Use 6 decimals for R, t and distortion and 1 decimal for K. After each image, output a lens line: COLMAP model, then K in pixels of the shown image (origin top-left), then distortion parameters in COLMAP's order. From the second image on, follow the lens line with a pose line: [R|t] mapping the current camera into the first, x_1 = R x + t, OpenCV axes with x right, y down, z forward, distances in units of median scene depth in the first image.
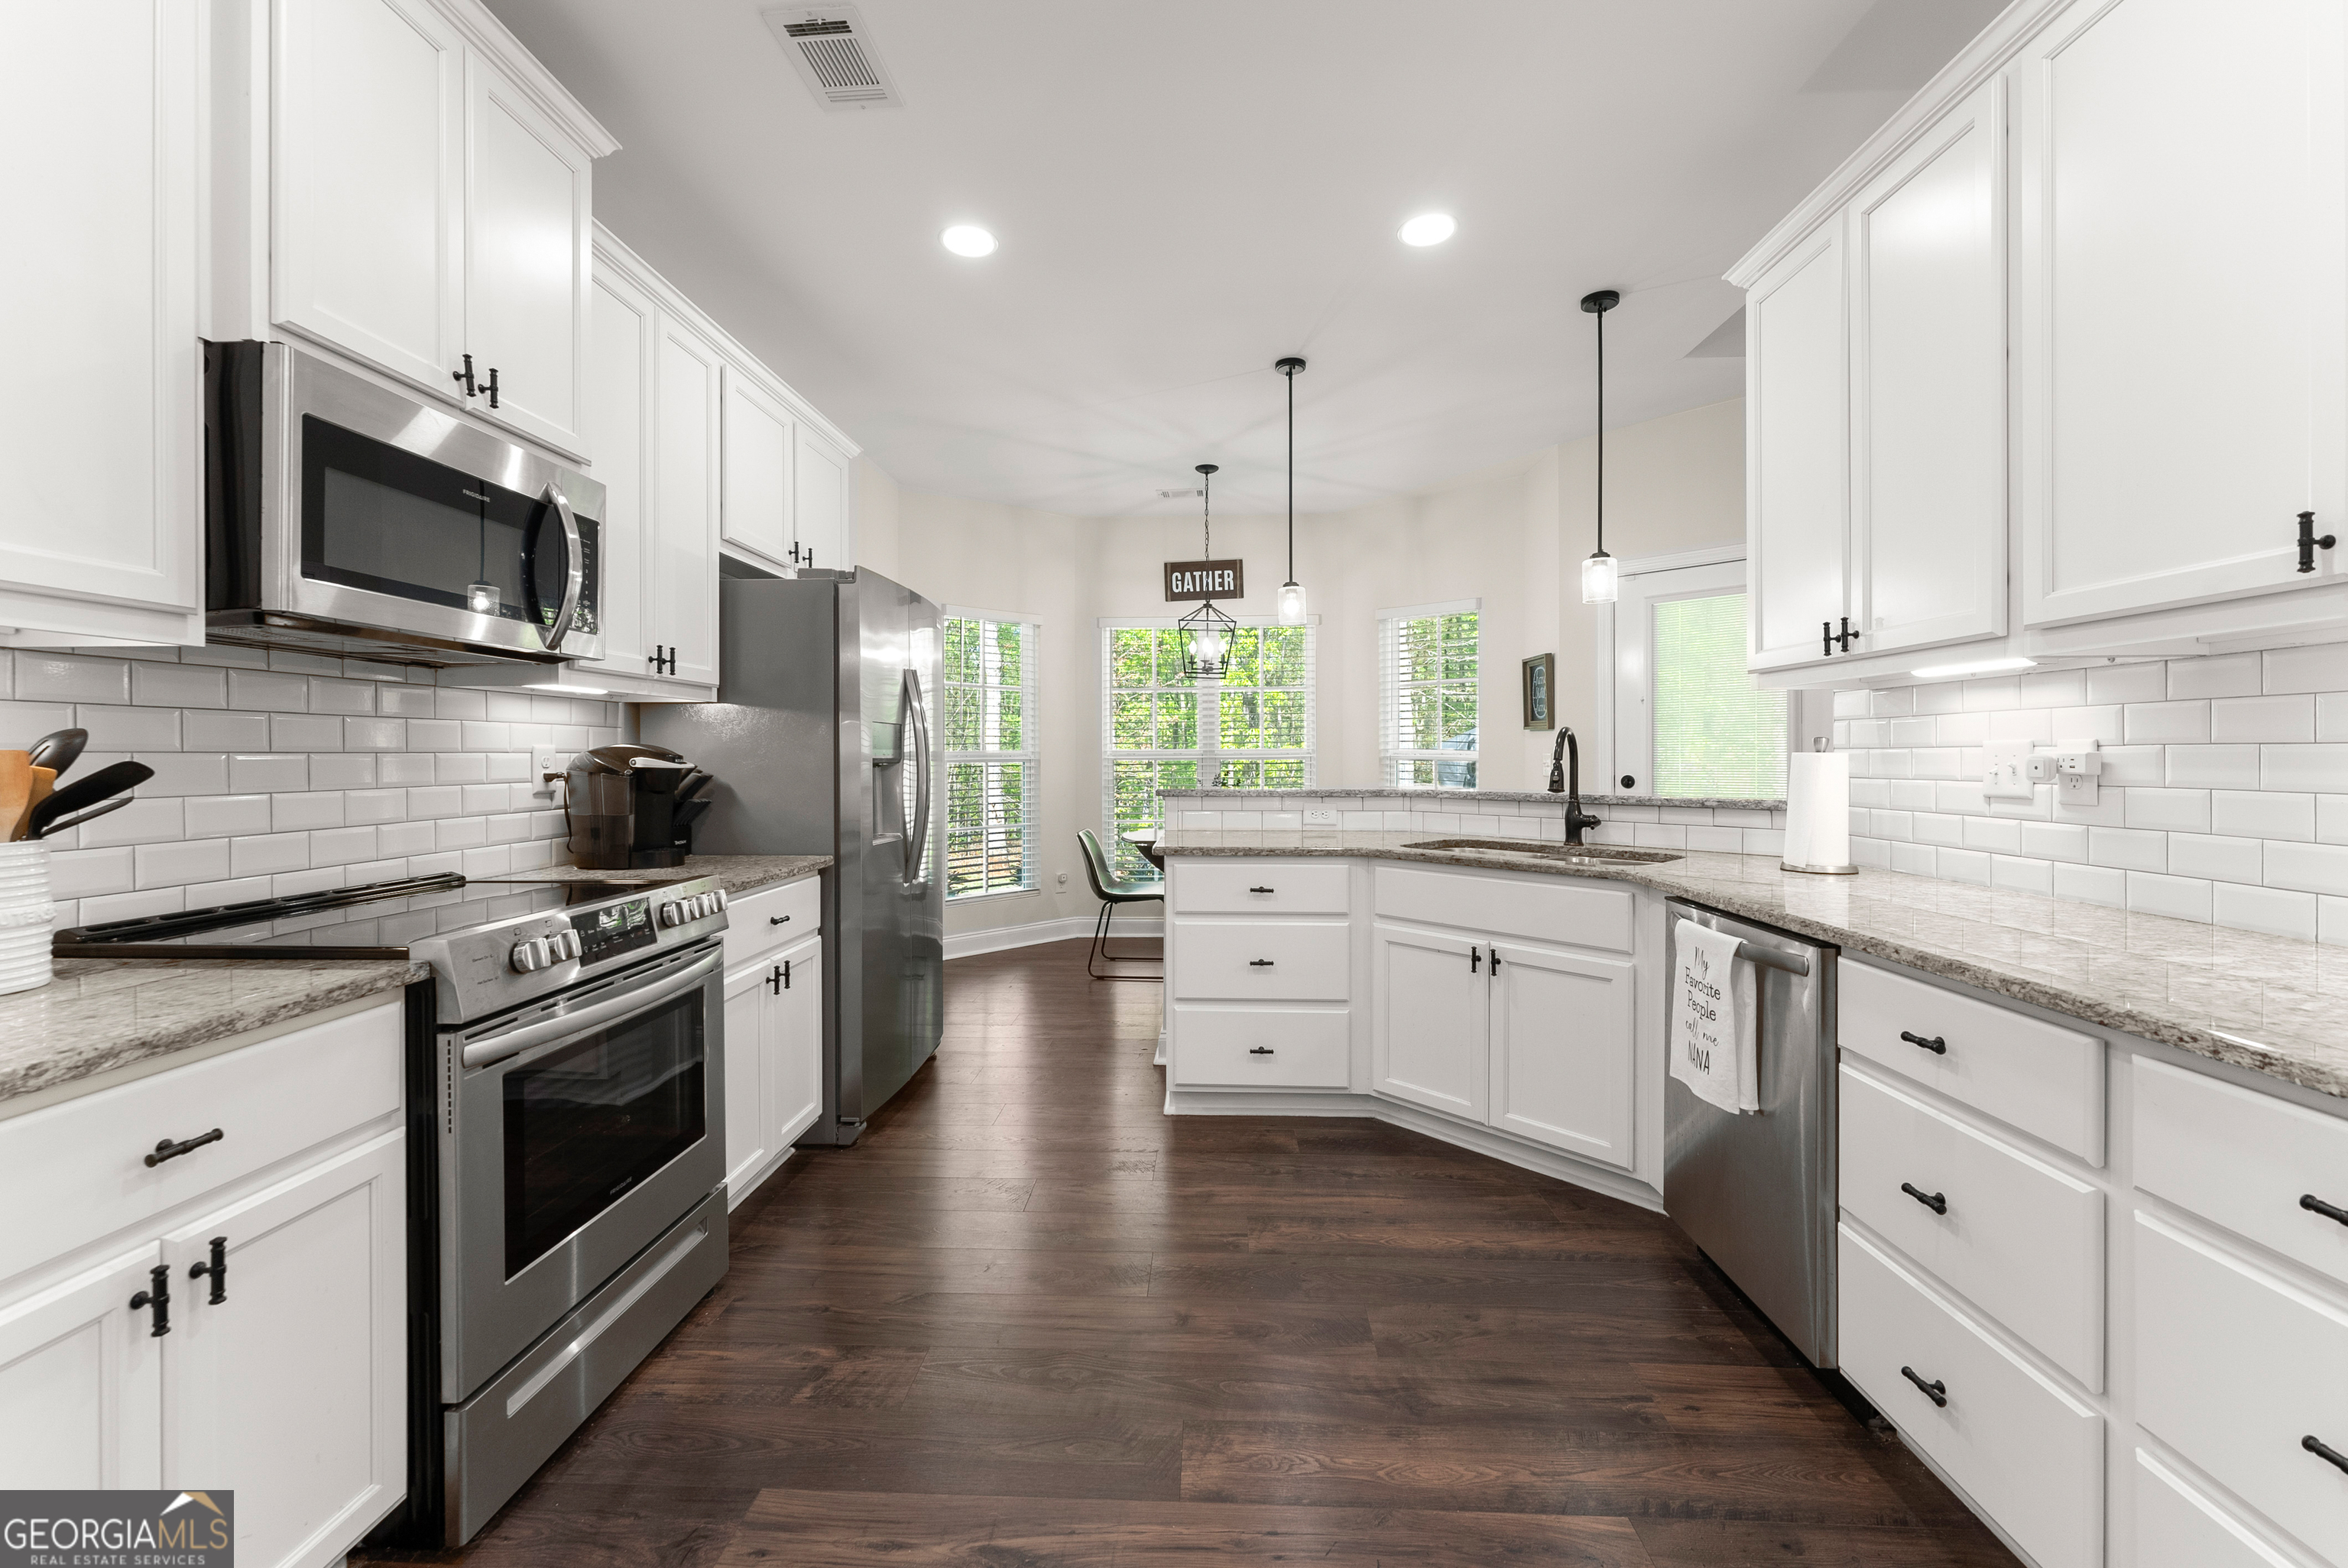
lens RADIAL K [[957.6, 0, 1150.1], [0, 957.6, 753.8], [0, 0, 1]] dist [-0.003610, -0.000969]
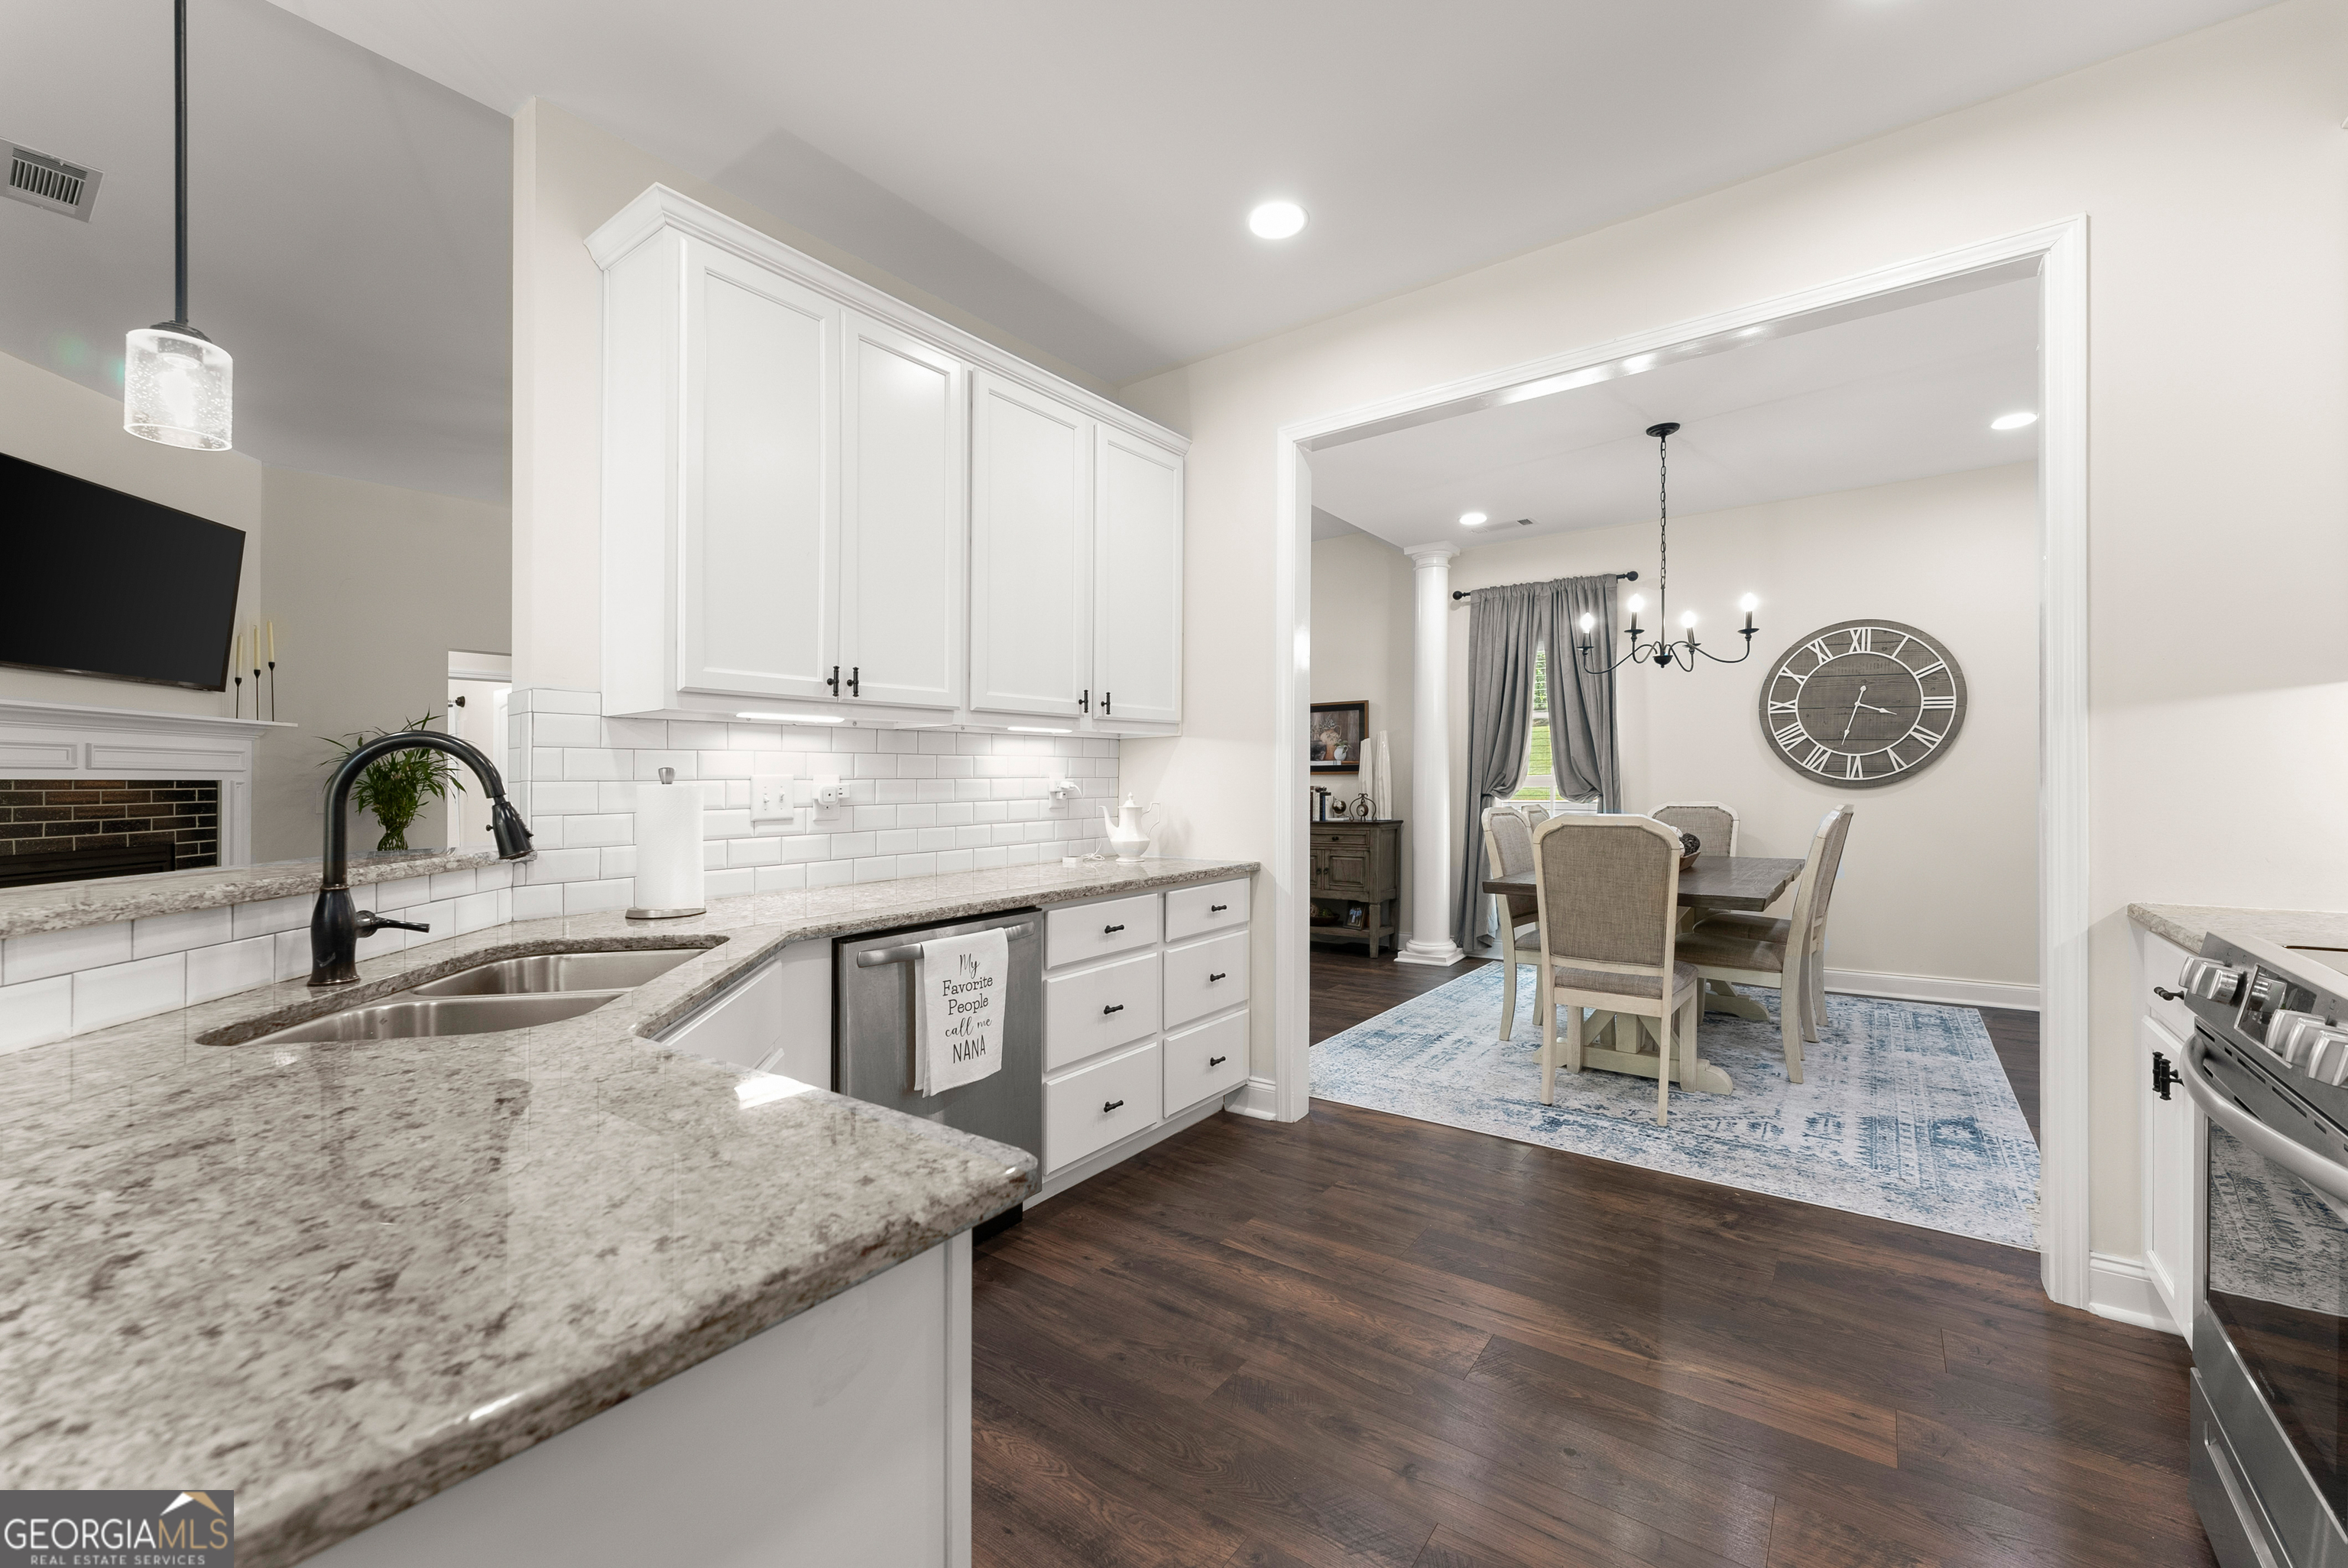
lens RADIAL K [[957.6, 0, 1154.7], [0, 957.6, 805.2], [0, 0, 1]] dist [-0.003610, -0.000969]
pose [[-0.836217, 0.003759, 0.548385, -0.235362], [0.016507, 0.999696, 0.018319, 0.010995], [-0.548150, 0.024371, -0.836025, 1.816282]]
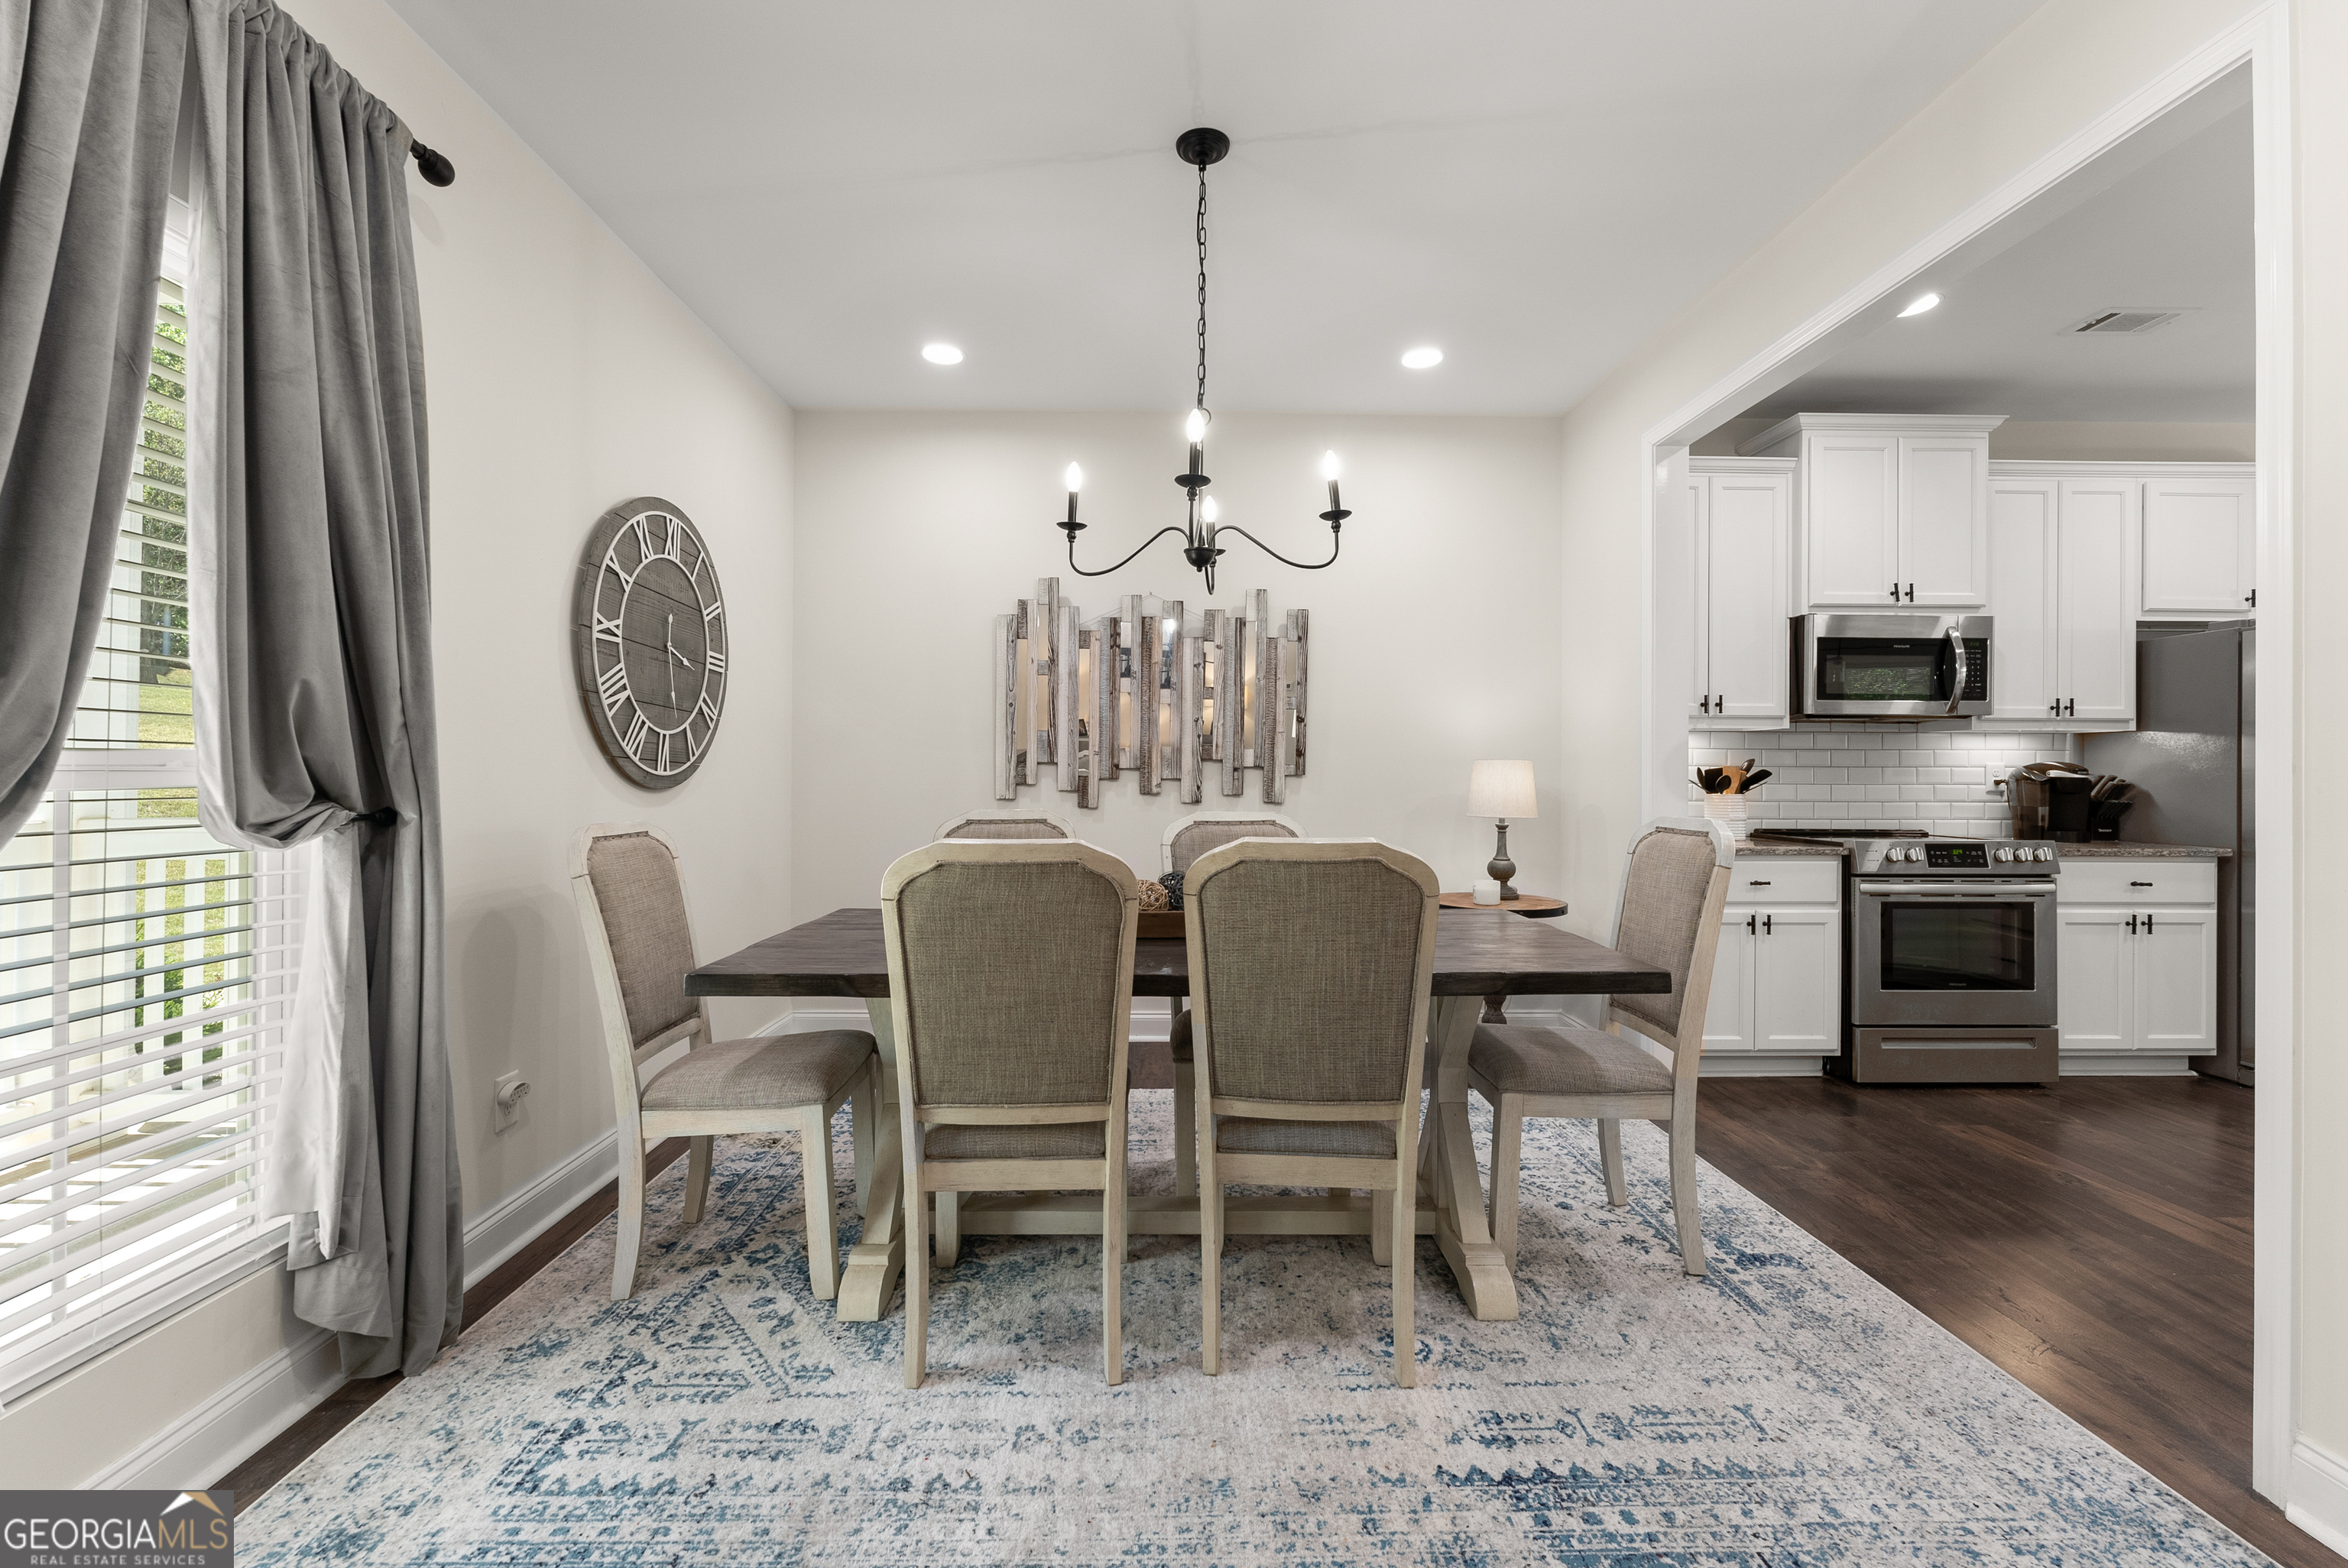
lens RADIAL K [[957.6, 0, 1192.5], [0, 957.6, 778.1], [0, 0, 1]] dist [-0.003610, -0.000969]
pose [[0.084057, 0.007851, -0.996430, 1.179037], [-0.002959, 0.999967, 0.007629, 0.011810], [0.996457, 0.002307, 0.084078, -0.693272]]
